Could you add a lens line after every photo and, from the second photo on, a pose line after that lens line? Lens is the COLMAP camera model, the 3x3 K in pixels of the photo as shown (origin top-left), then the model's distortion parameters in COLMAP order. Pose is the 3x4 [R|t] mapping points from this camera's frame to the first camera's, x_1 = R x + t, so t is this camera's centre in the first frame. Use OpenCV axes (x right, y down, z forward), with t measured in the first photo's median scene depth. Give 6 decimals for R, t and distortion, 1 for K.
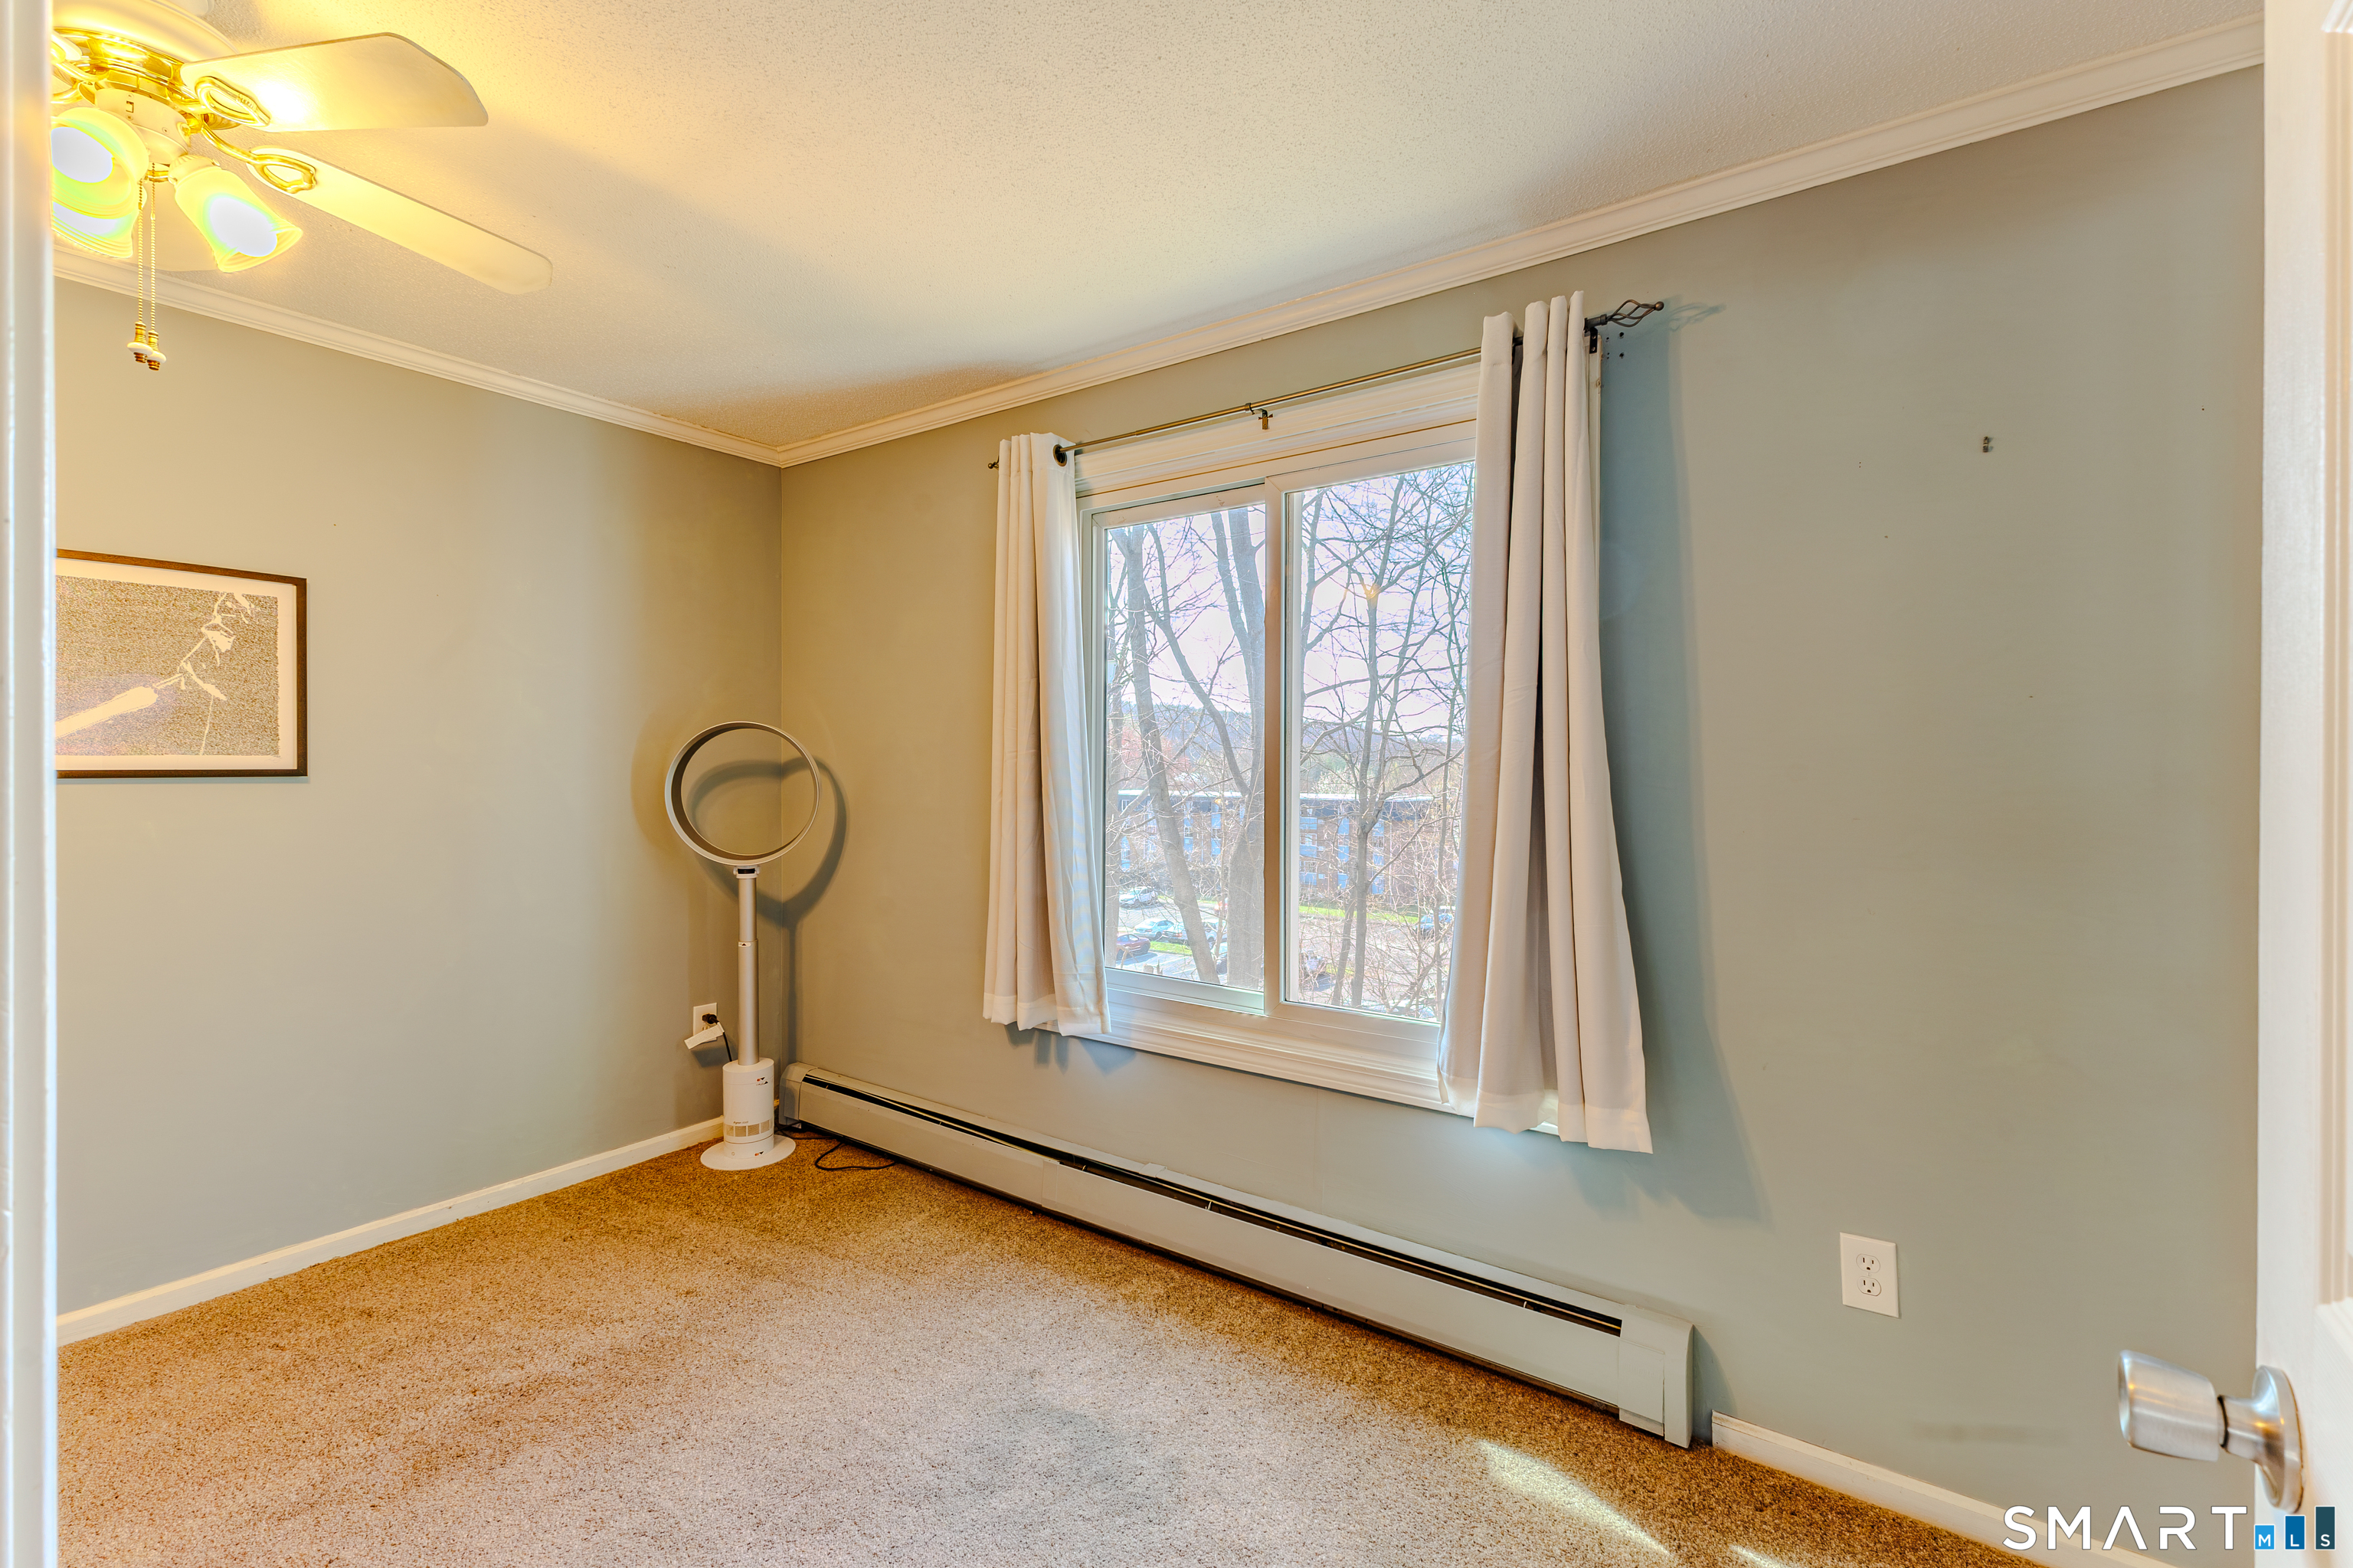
lens RADIAL K [[1032.3, 0, 1168.7], [0, 1032.3, 755.9], [0, 0, 1]] dist [0.017925, 0.000178]
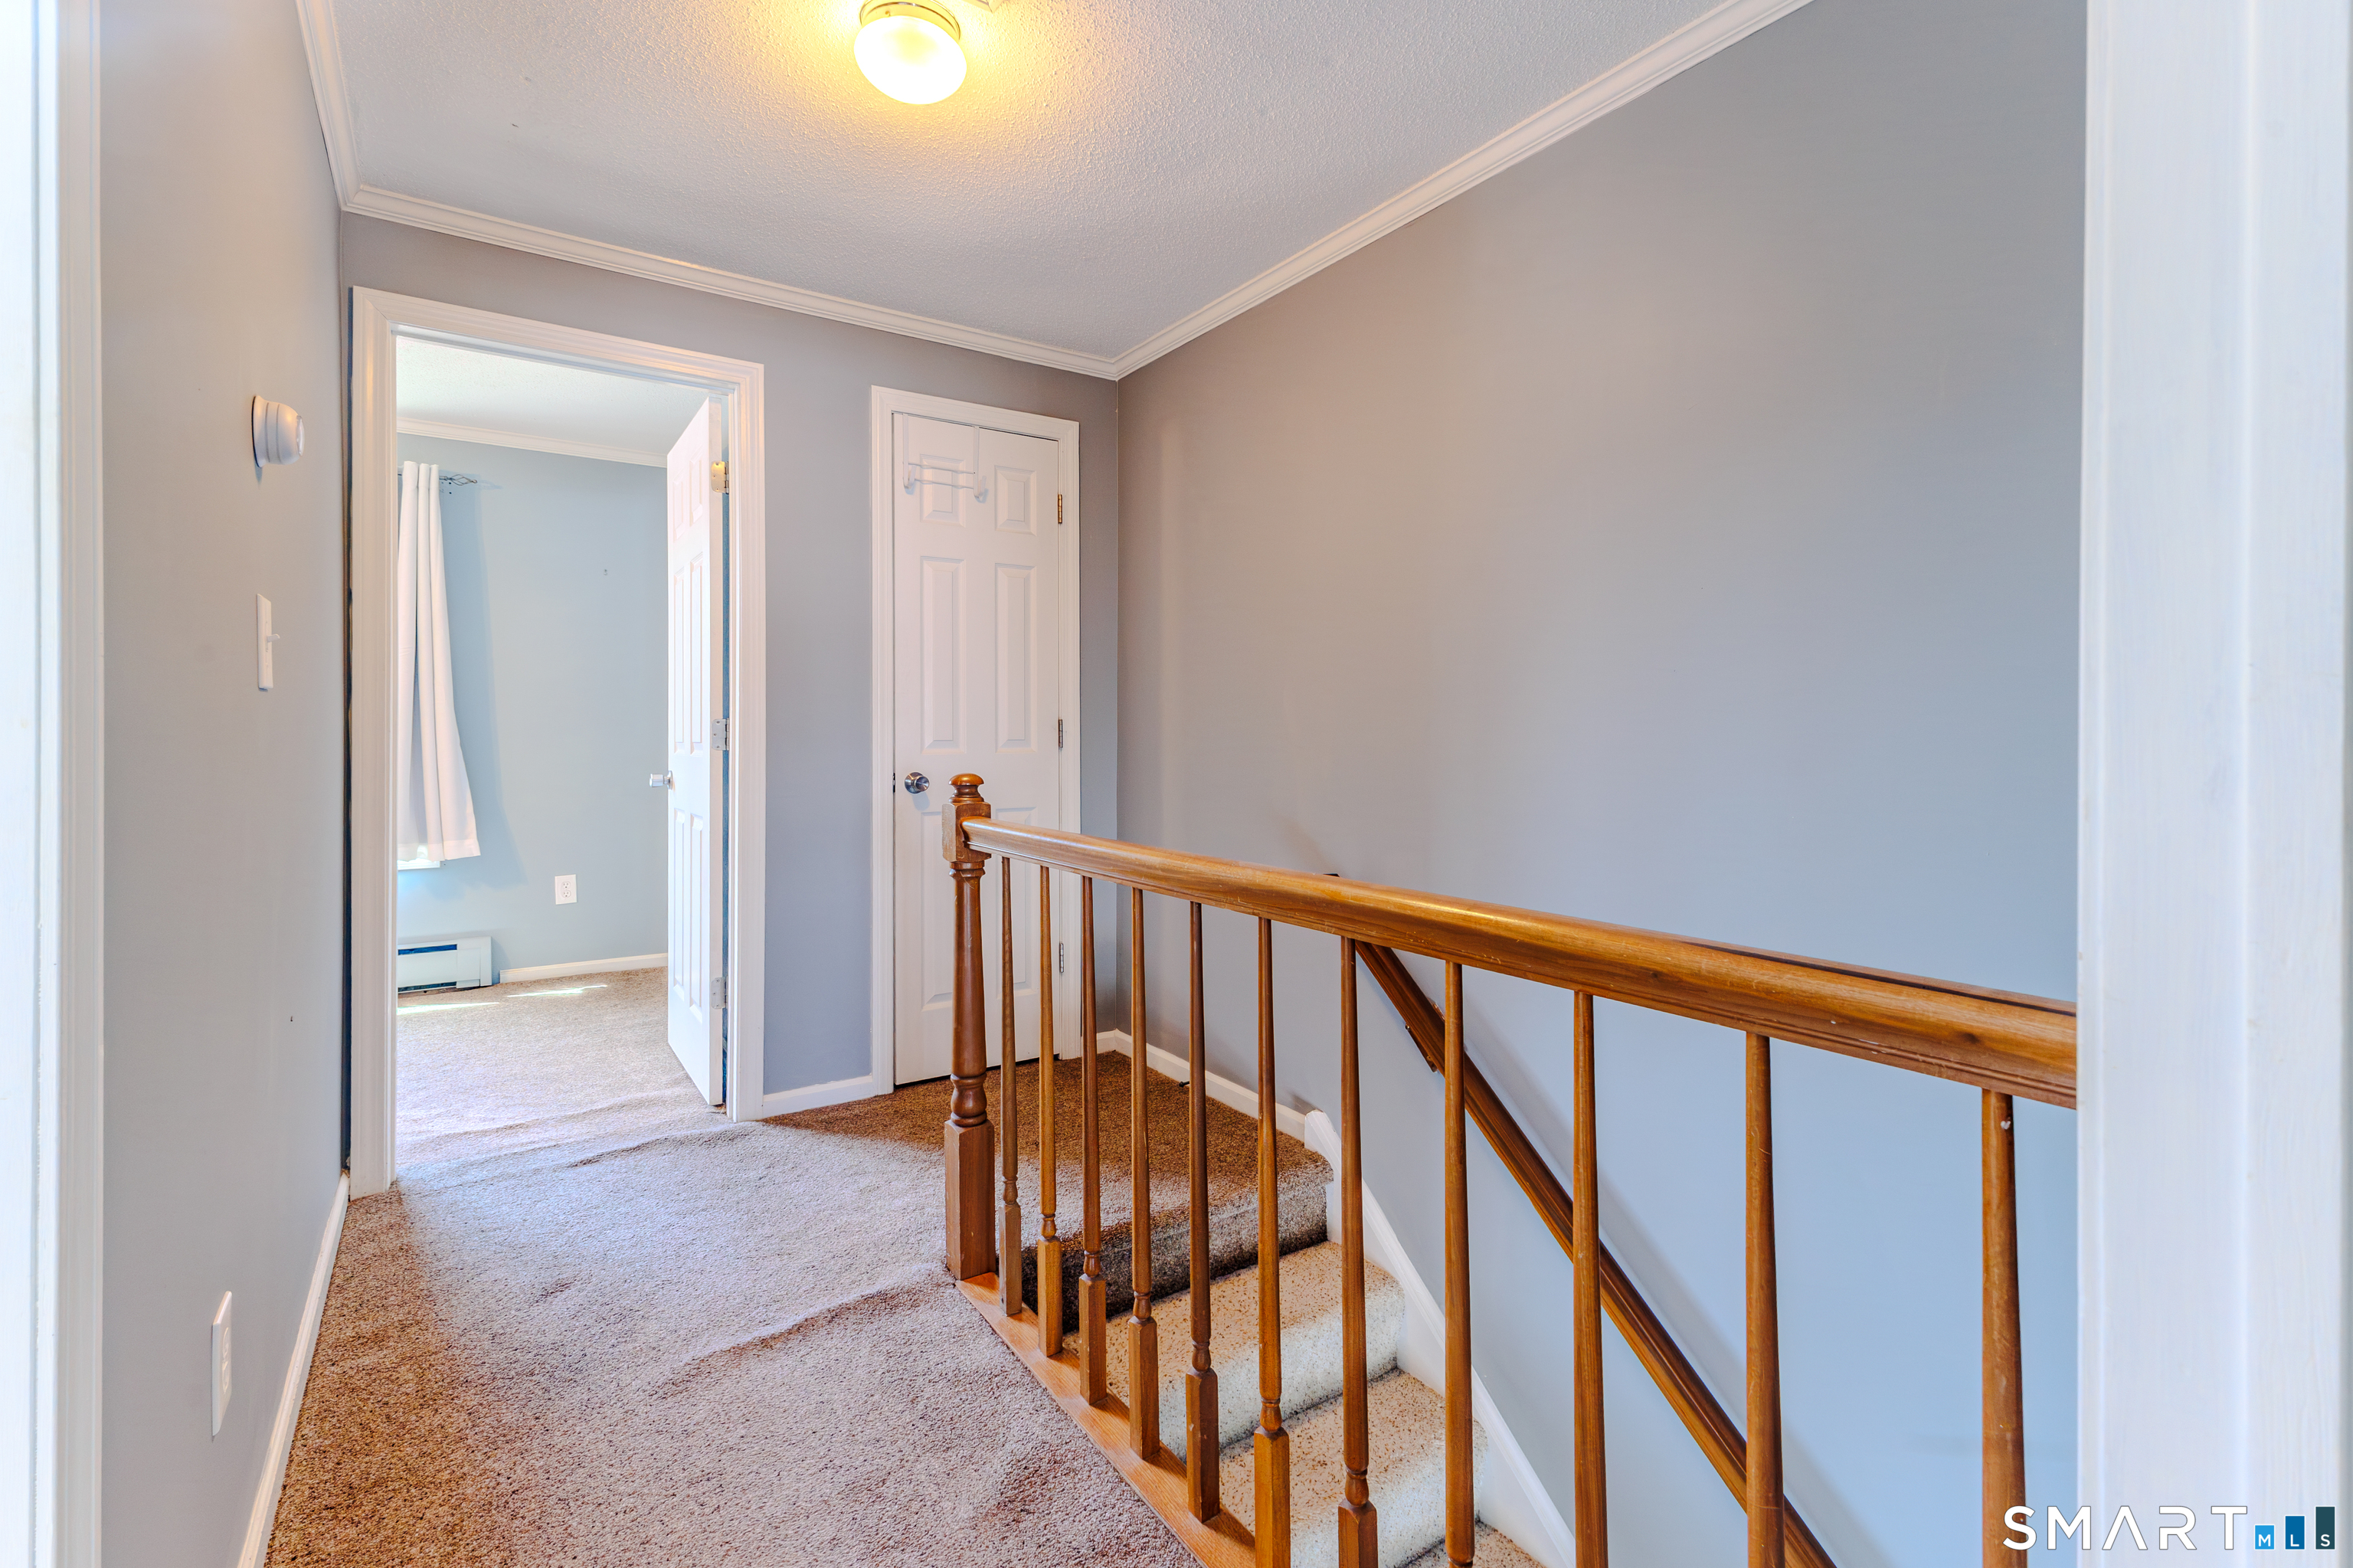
lens RADIAL K [[1032.3, 0, 1168.7], [0, 1032.3, 755.9], [0, 0, 1]] dist [0.017925, 0.000178]
pose [[0.352391, 0.003244, 0.935847, -1.116832], [0.009265, 0.999933, -0.006955, 0.187461], [-0.935807, 0.011122, 0.352337, -1.200541]]
